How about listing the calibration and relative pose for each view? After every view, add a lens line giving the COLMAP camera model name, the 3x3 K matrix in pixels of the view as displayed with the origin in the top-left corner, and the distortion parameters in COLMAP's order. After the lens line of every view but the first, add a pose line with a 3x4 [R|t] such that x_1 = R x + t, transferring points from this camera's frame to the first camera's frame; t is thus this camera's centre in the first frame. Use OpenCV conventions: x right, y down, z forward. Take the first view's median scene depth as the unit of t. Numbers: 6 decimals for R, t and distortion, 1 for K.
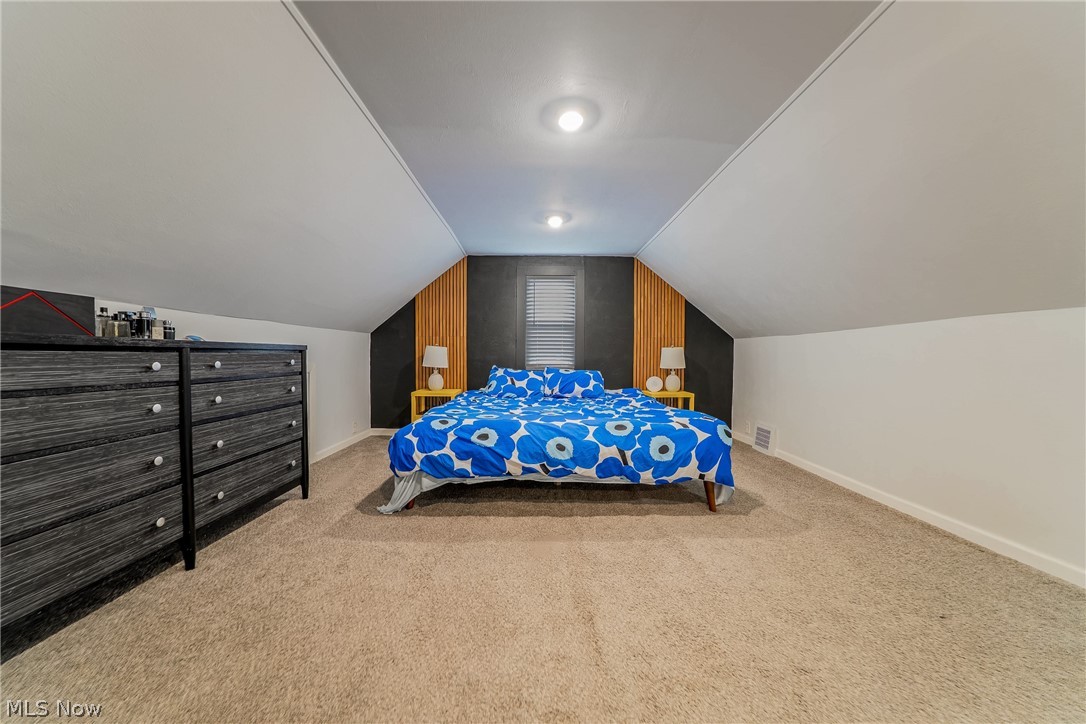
lens RADIAL K [[380.3, 0, 543.0], [0, 380.3, 362.0], [0, 0, 1]] dist [-0.018546, -0.000025]
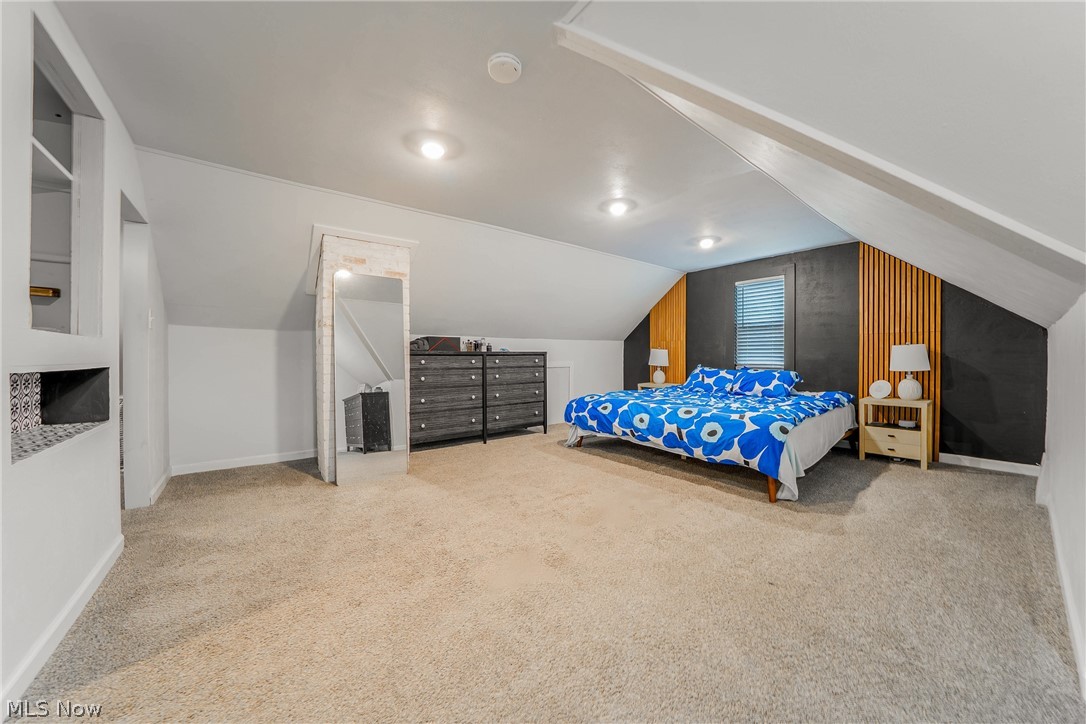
lens RADIAL K [[380.3, 0, 543.0], [0, 380.3, 362.0], [0, 0, 1]] dist [-0.018546, -0.000025]
pose [[0.605730, 0.005669, -0.795650, 0.955156], [-0.006795, 0.999975, 0.001951, 0.003847], [0.795641, 0.004225, 0.605754, -0.167470]]
